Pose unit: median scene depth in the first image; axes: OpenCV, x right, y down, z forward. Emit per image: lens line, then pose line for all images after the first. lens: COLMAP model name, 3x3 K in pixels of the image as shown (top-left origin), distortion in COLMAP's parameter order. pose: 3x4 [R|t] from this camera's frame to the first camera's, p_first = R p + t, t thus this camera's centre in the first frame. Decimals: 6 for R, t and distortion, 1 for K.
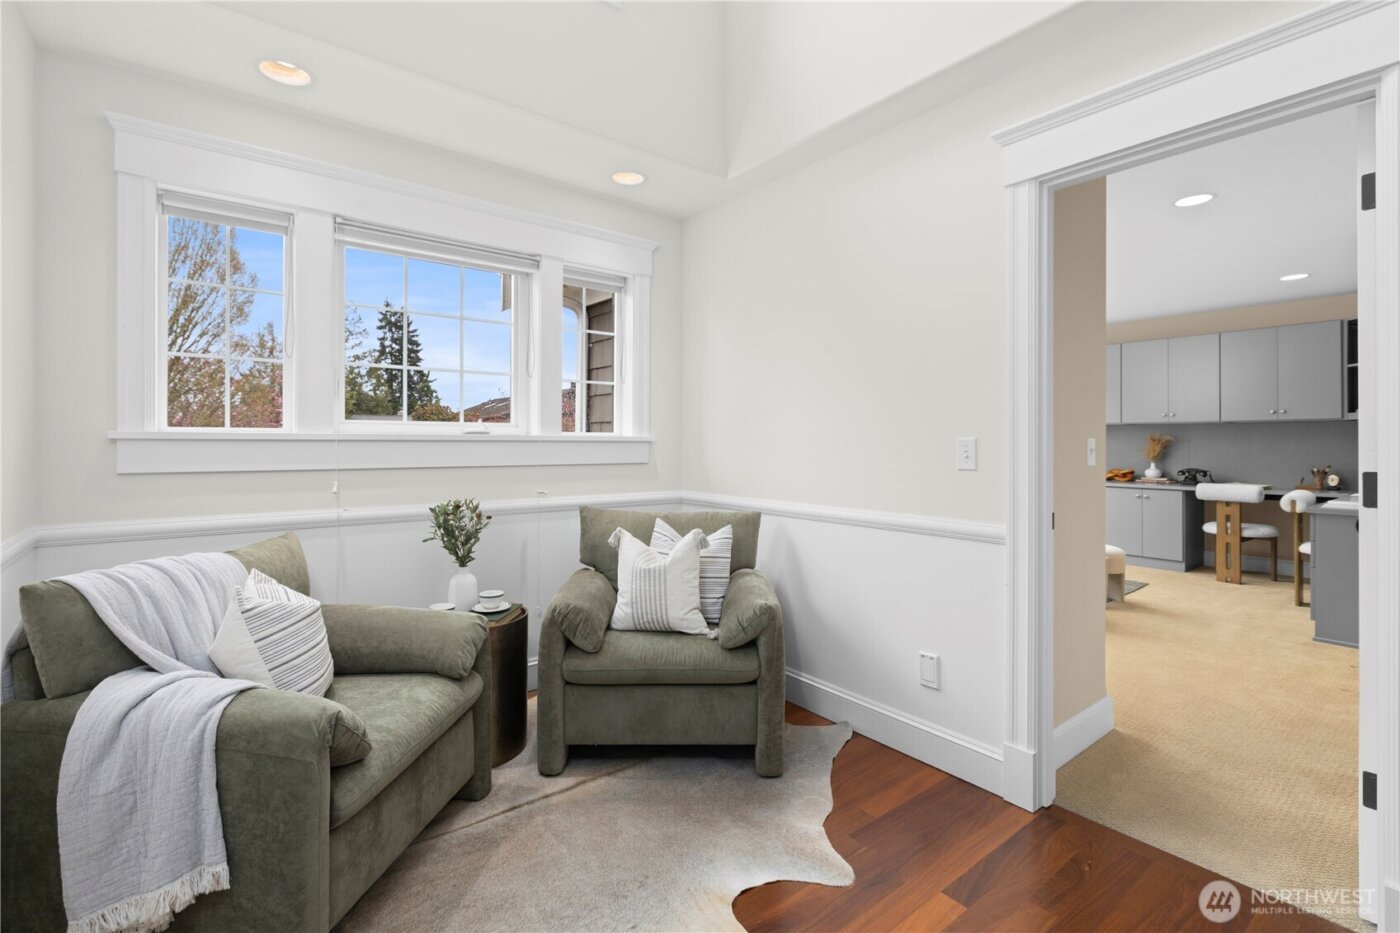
lens RADIAL K [[641.1, 0, 691.9], [0, 641.1, 455.6], [0, 0, 1]] dist [-0.000403, -0.000339]
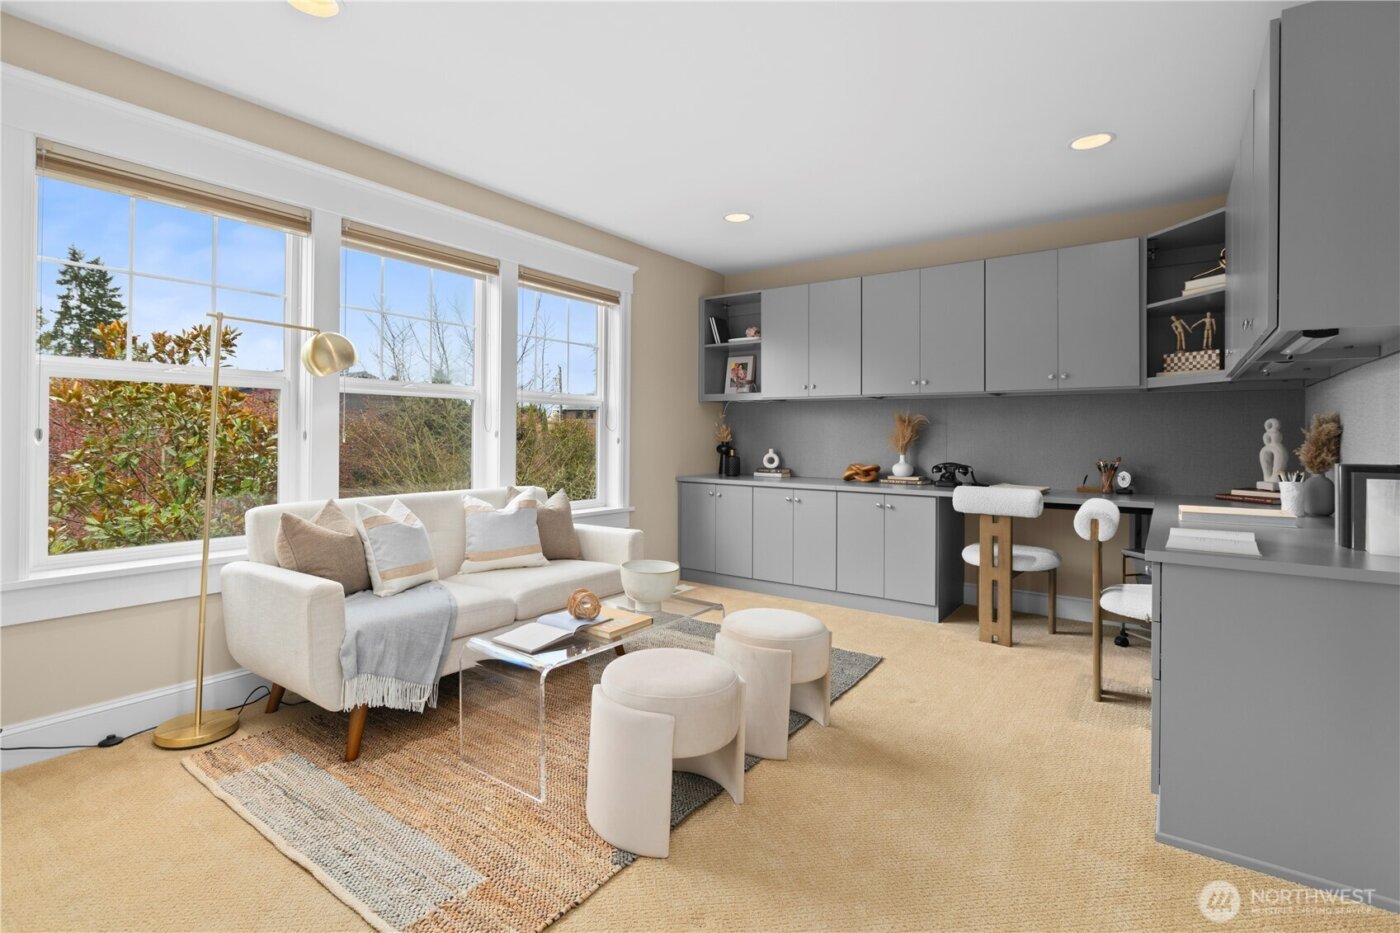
lens RADIAL K [[666.2, 0, 701.7], [0, 666.2, 457.3], [0, 0, 1]] dist [0.001636, 0.000330]
pose [[0.958032, -0.003291, 0.286642, 0.343737], [0.000186, 0.999941, 0.010861, 0.007030], [-0.286661, -0.010352, 0.957976, 0.420369]]
